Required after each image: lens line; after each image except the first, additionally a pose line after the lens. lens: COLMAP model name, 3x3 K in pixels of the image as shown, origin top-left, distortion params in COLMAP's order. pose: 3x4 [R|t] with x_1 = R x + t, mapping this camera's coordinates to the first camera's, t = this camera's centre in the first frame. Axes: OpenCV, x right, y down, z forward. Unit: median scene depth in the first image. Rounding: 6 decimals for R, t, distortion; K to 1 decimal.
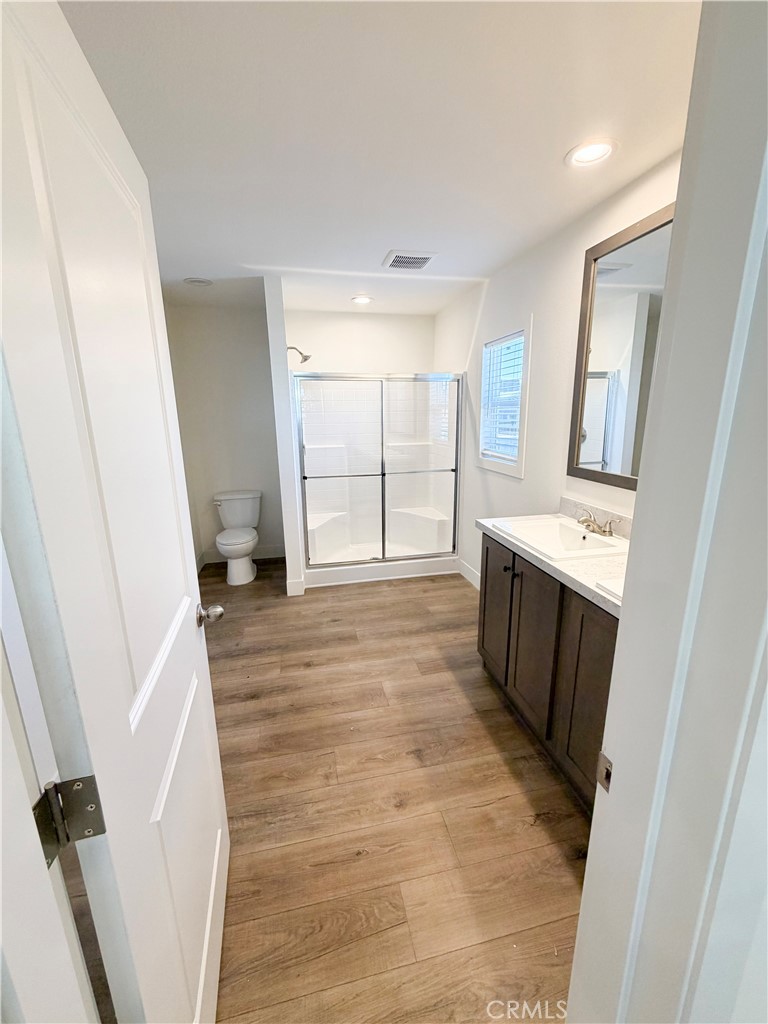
lens RADIAL K [[410.0, 0, 385.1], [0, 410.0, 508.5], [0, 0, 1]] dist [-0.000569, 0.000605]
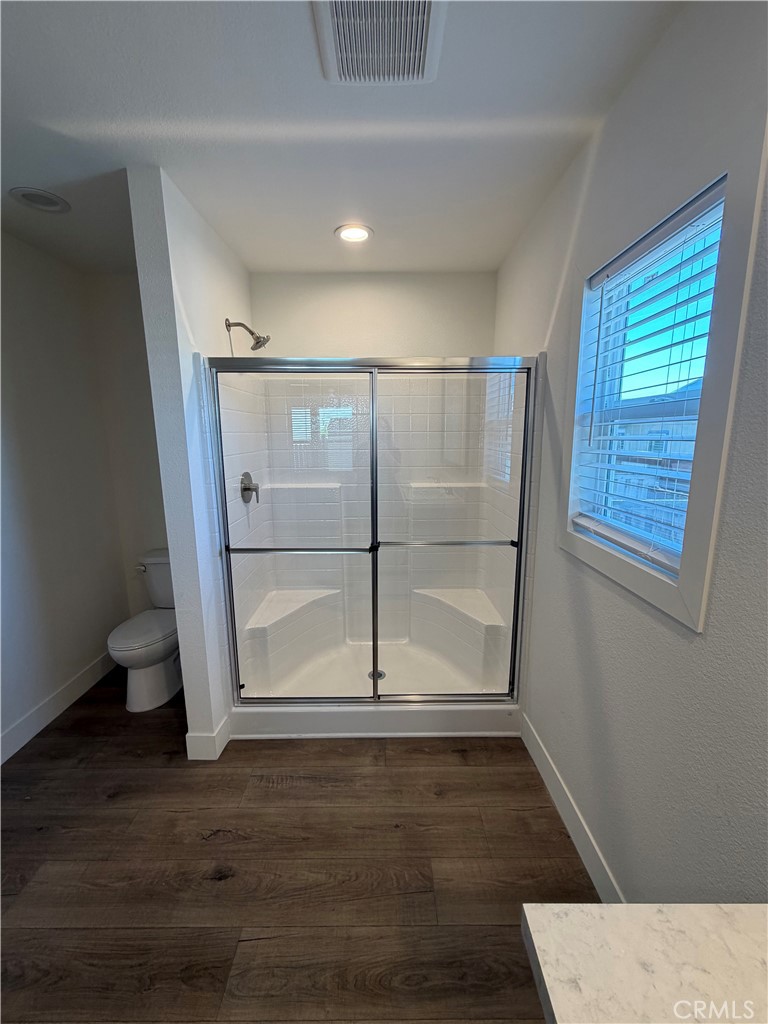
lens RADIAL K [[410.0, 0, 384.9], [0, 410.0, 509.6], [0, 0, 1]] dist [-0.000569, 0.000605]
pose [[0.977856, 0.045049, -0.204371, 0.151207], [-0.054682, 0.997631, -0.041731, -0.145210], [0.202007, 0.051982, 0.978004, 0.624329]]
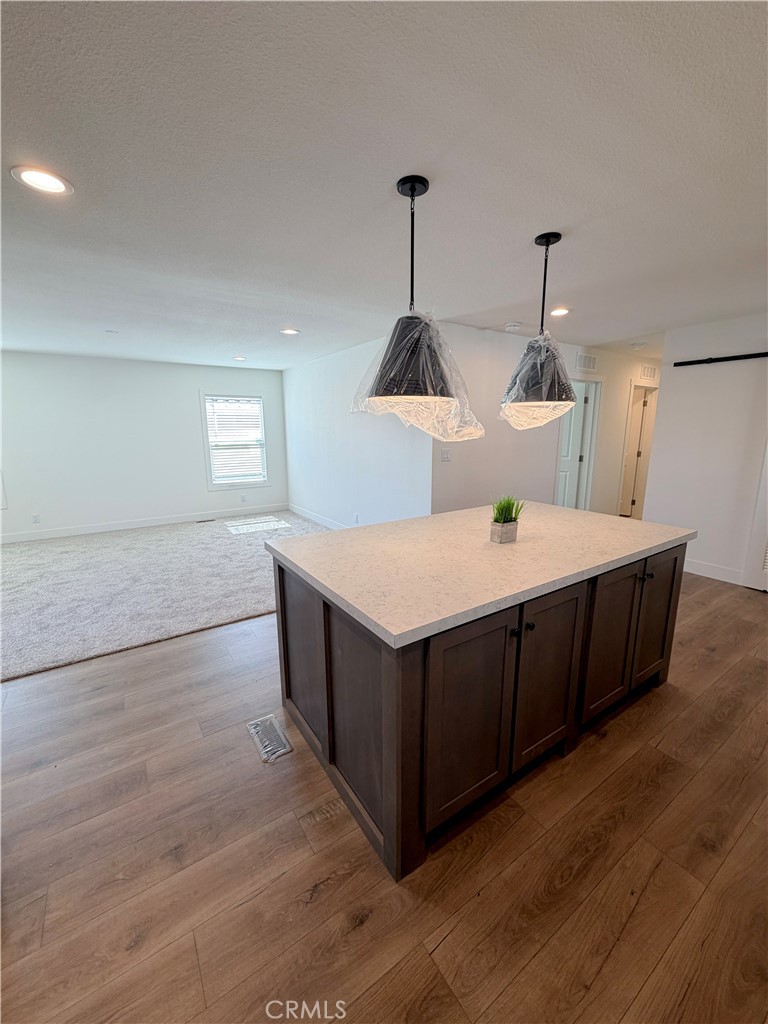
lens RADIAL K [[410.0, 0, 381.9], [0, 410.0, 514.6], [0, 0, 1]] dist [-0.000569, 0.000605]
pose [[0.931971, -0.081355, 0.353287, 0.150676], [0.089057, 0.996011, -0.005572, -0.006025], [-0.351425, 0.036656, 0.935498, 0.068646]]
